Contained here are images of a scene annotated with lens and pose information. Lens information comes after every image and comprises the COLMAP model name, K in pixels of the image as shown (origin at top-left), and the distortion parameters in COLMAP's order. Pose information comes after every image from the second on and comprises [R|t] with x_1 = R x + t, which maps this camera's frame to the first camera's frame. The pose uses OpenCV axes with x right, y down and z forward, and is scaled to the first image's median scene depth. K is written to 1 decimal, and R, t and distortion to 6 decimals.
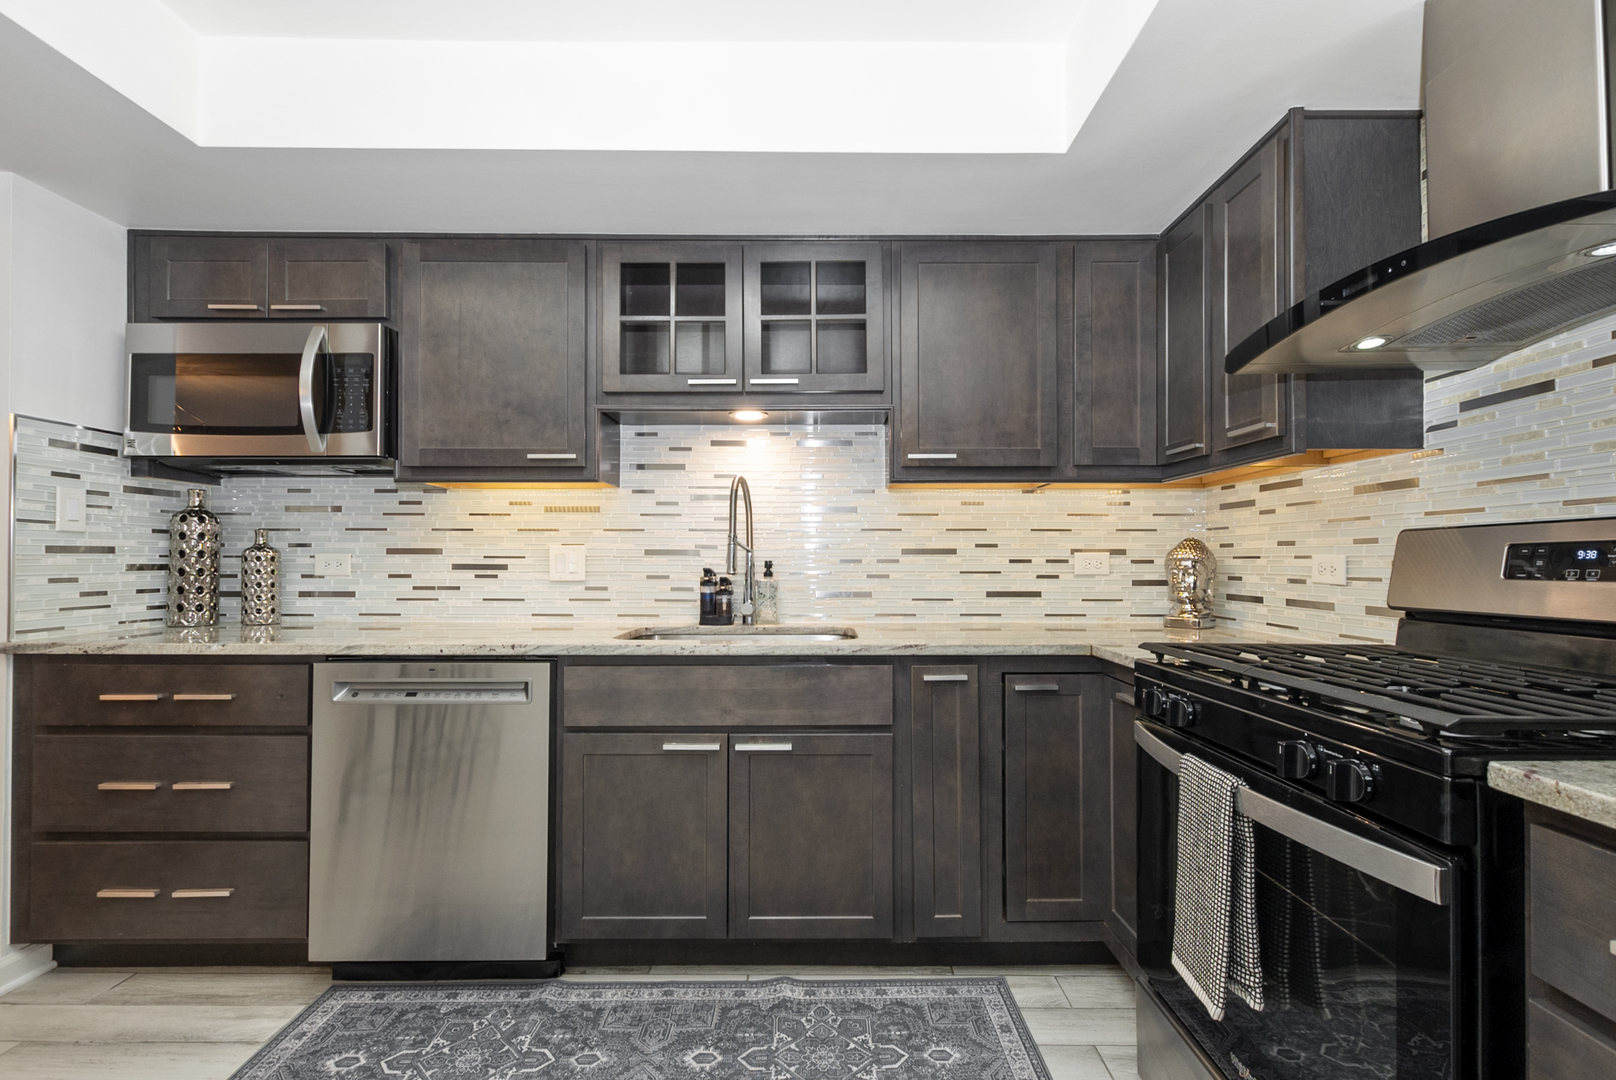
lens RADIAL K [[711.2, 0, 816.9], [0, 711.2, 543.8], [0, 0, 1]] dist [0.009056, -0.005427]
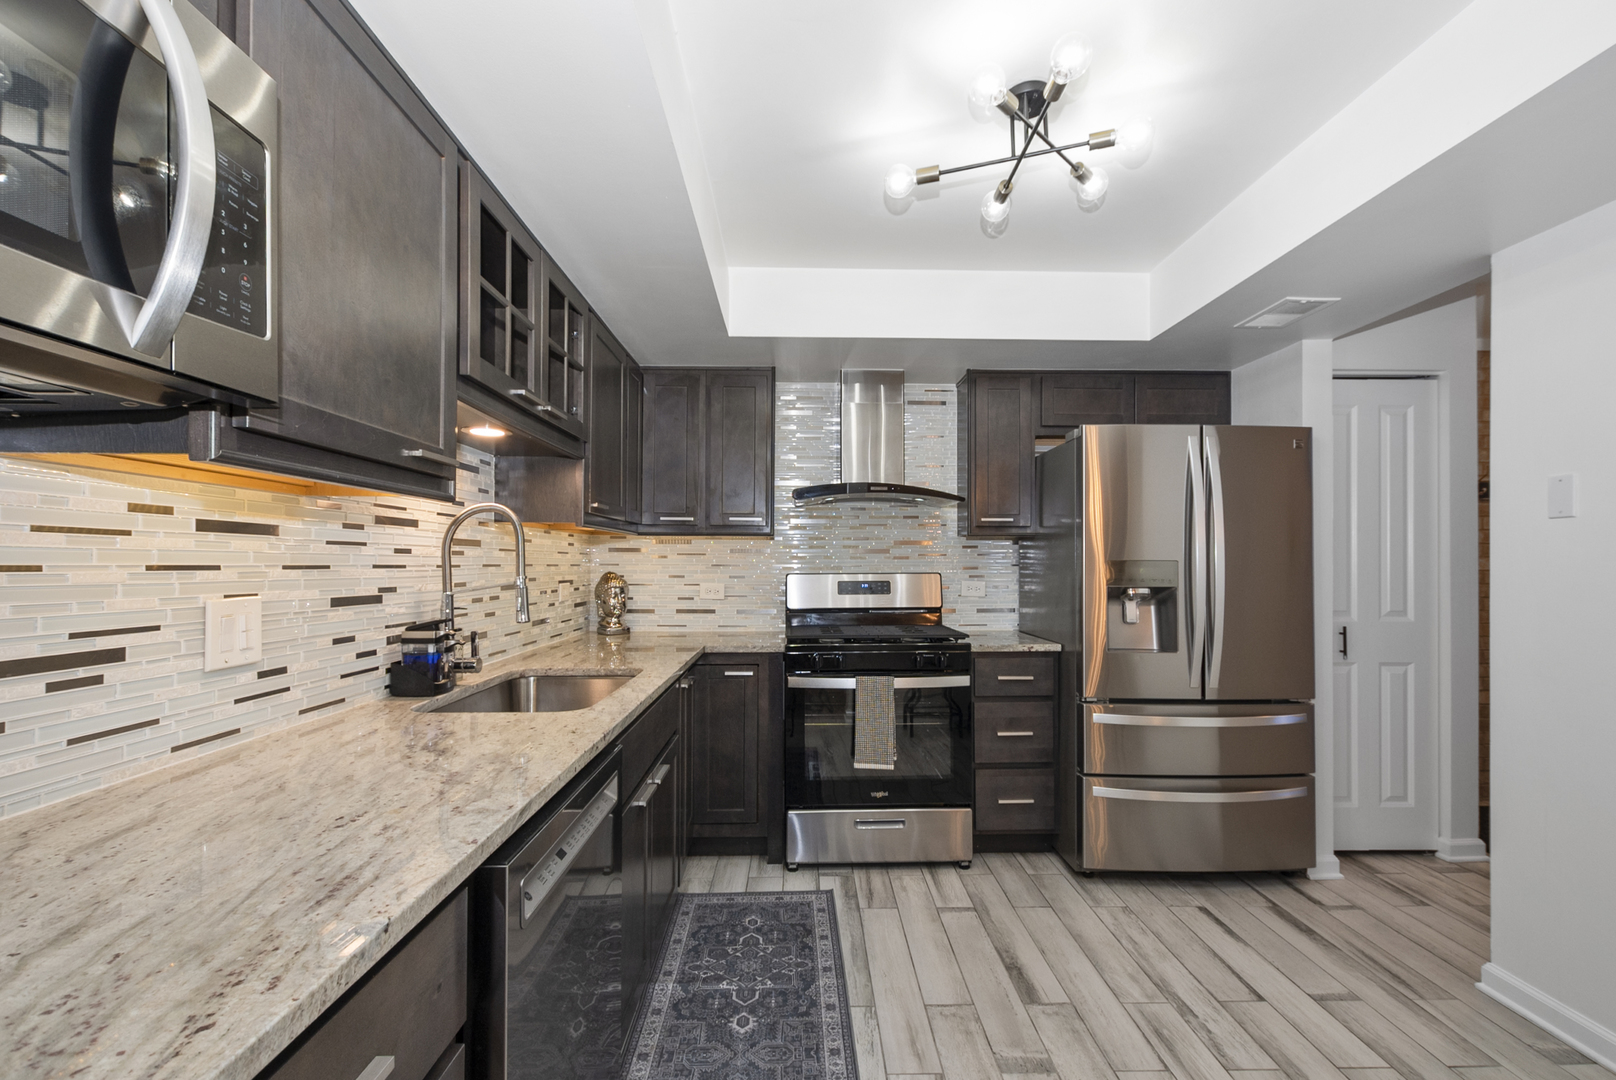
lens RADIAL K [[711.2, 0, 816.9], [0, 711.2, 543.8], [0, 0, 1]] dist [0.009056, -0.005427]
pose [[-0.025018, 0.027363, 0.999312, -0.881954], [-0.027080, 0.999240, -0.028039, -0.033698], [-0.999320, -0.027763, -0.024258, 0.591379]]
